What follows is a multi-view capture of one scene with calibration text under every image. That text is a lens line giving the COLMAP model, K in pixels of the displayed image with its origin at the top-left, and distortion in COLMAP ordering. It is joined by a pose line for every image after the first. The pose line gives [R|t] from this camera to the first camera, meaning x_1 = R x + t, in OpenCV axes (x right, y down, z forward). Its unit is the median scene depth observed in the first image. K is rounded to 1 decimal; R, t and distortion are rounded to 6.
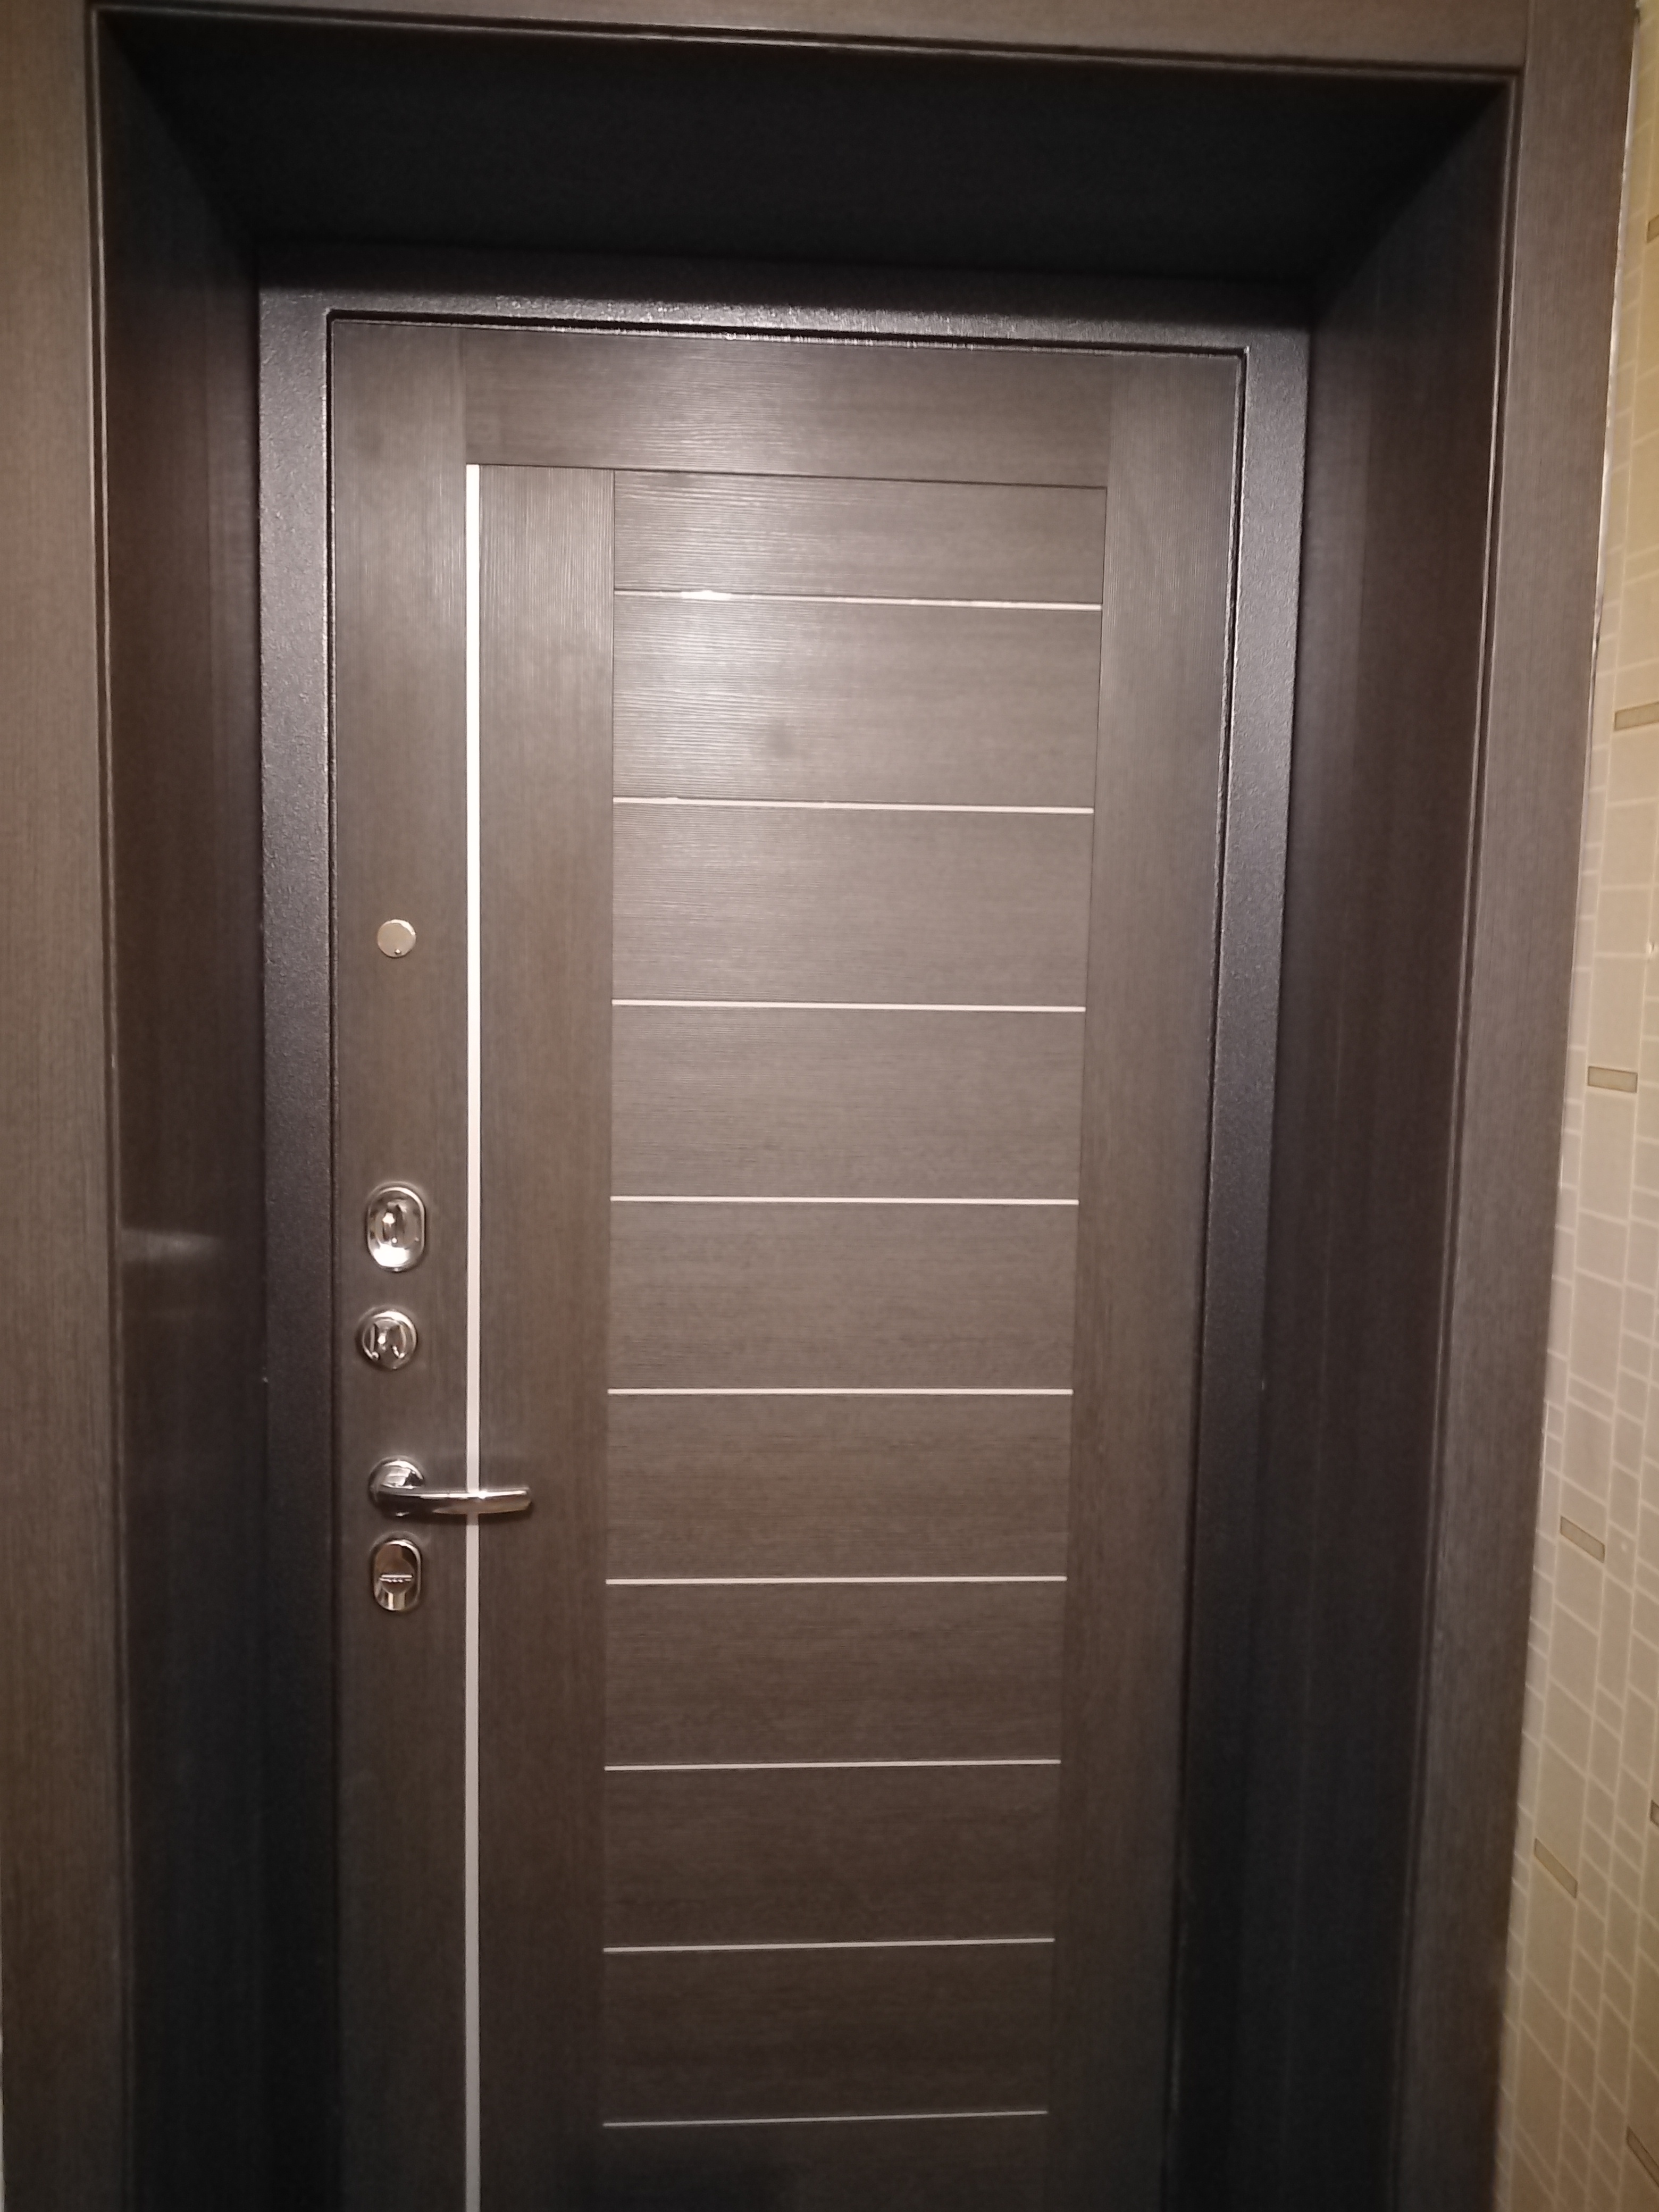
lens RADIAL K [[1692.9, 0, 820.6], [0, 1692.9, 1056.2], [0, 0, 1]] dist [-0.007671, -0.041856]
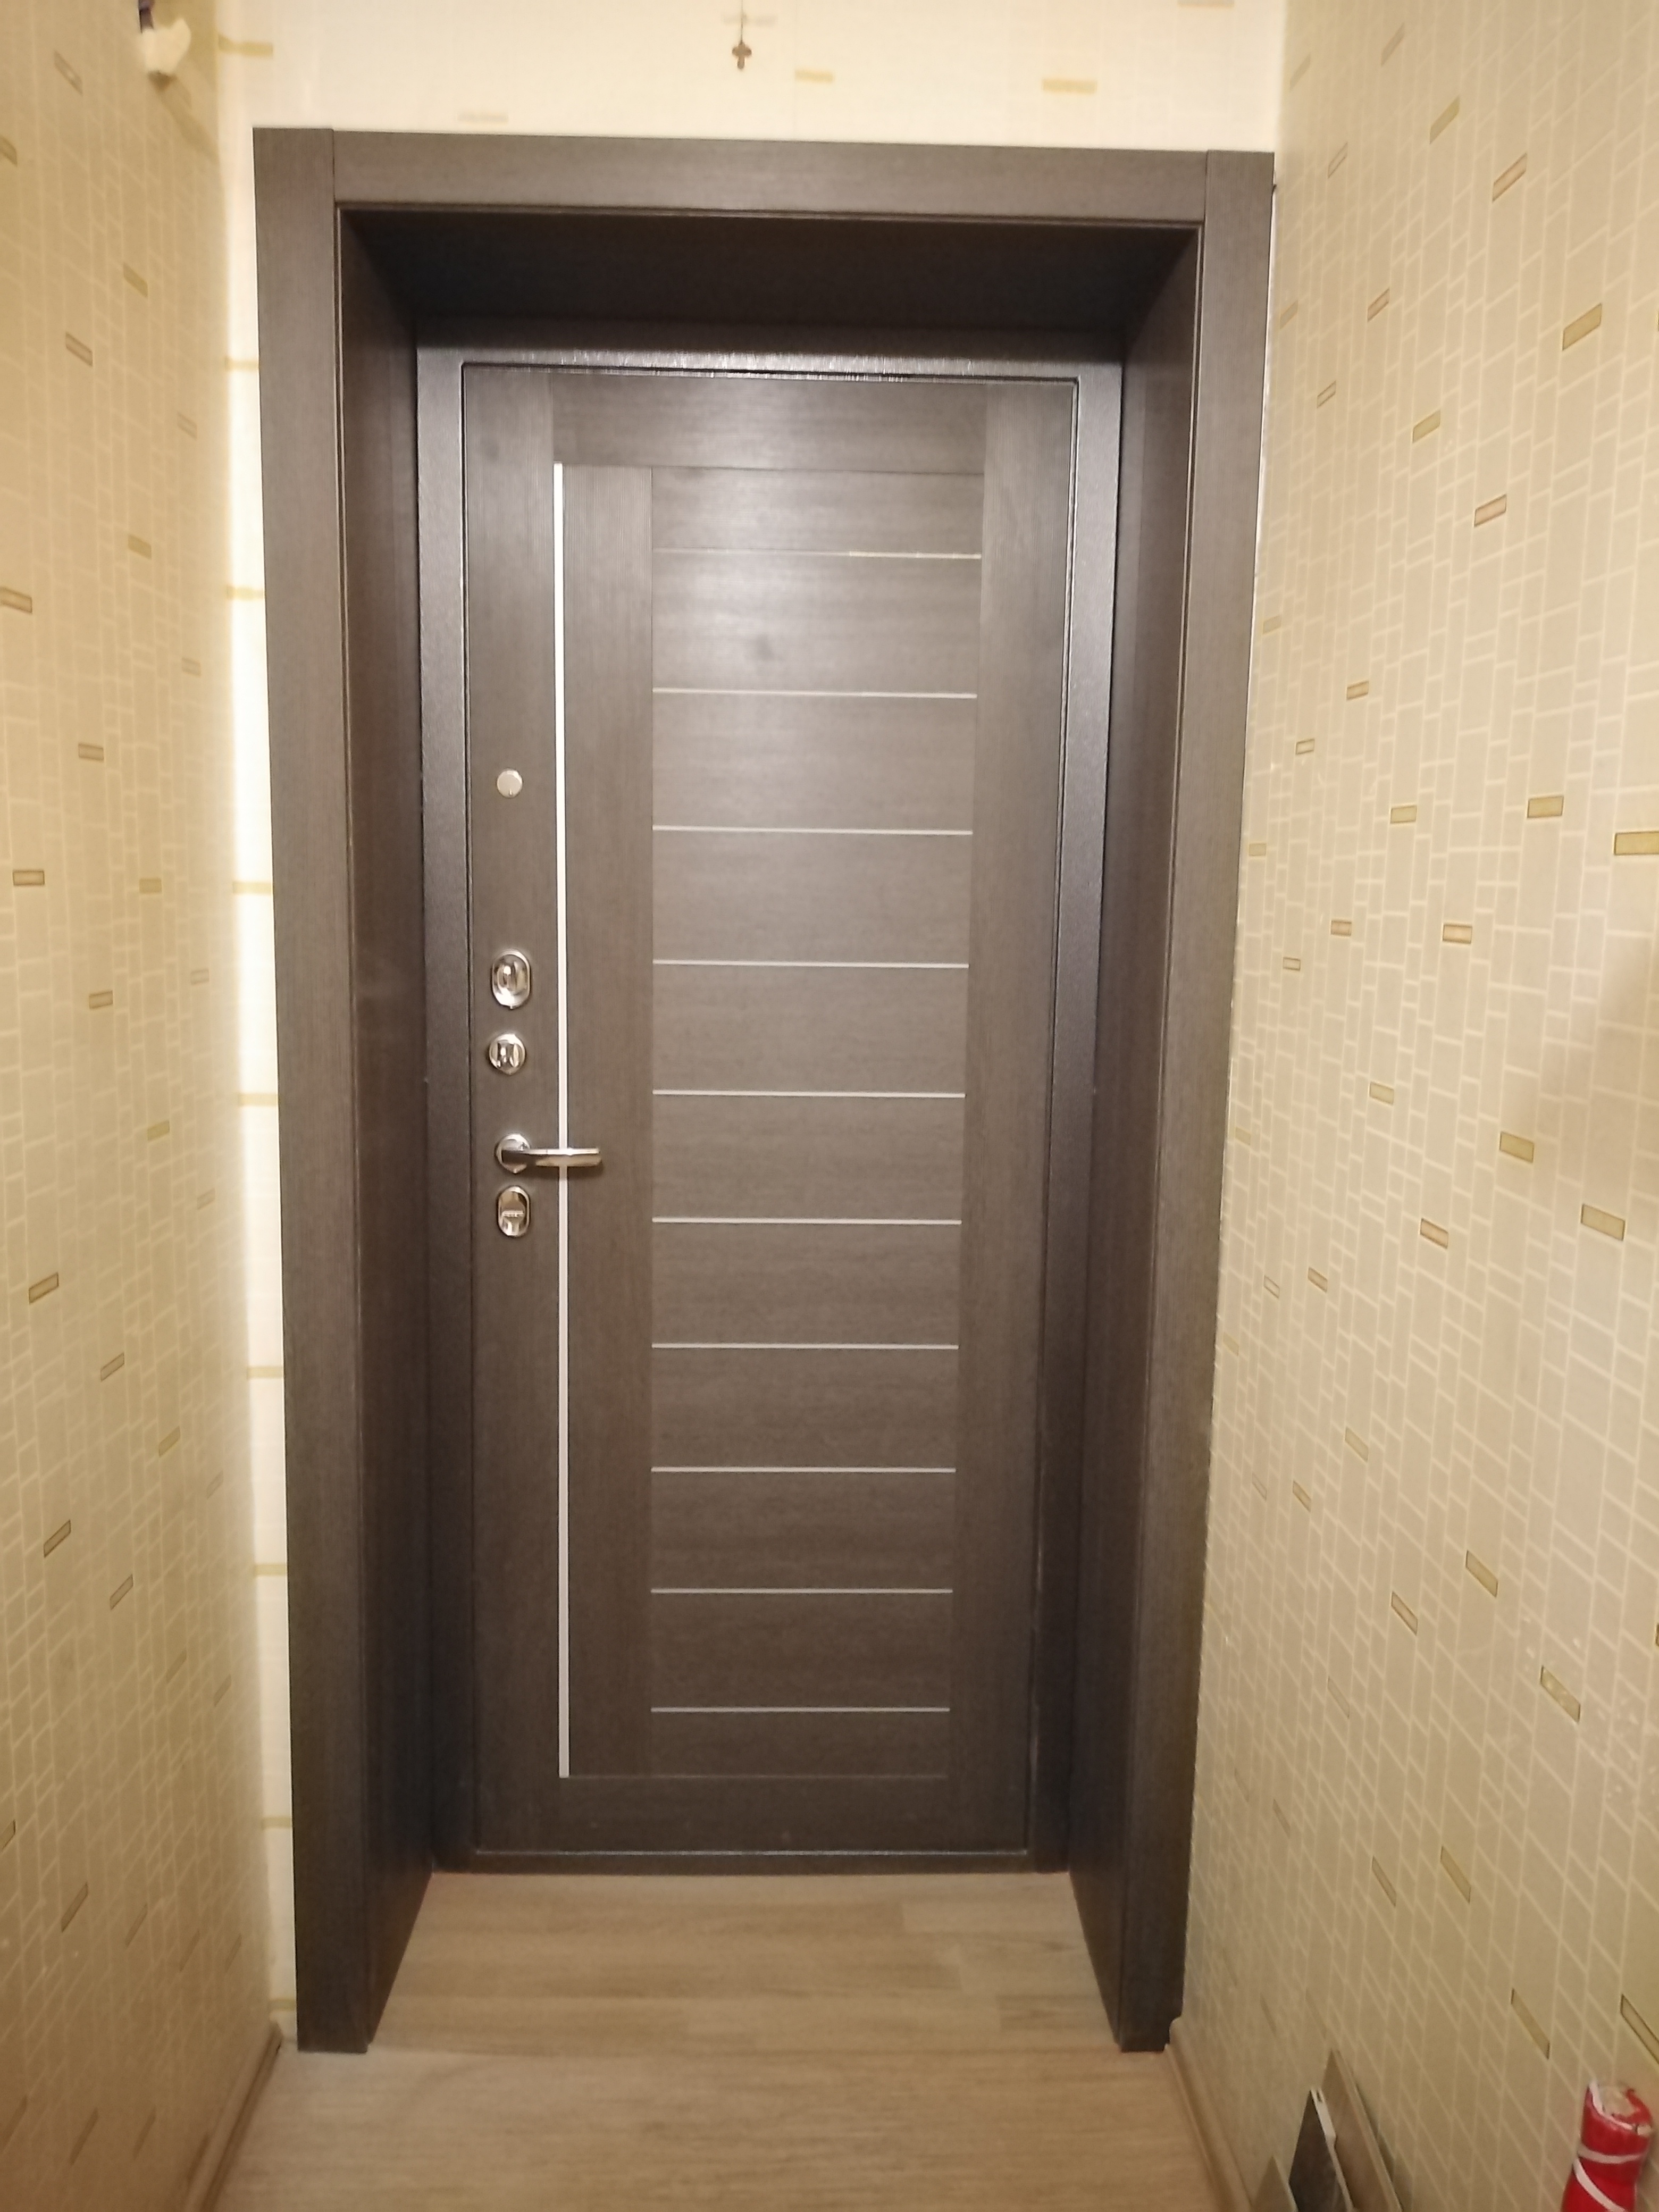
lens RADIAL K [[1692.9, 0, 830.7], [0, 1692.9, 1101.5], [0, 0, 1]] dist [-0.007671, -0.041856]
pose [[0.999543, 0.001811, -0.030187, 0.078959], [-0.000005, 0.998215, 0.059730, 0.120233], [0.030241, -0.059702, 0.997758, -0.500350]]
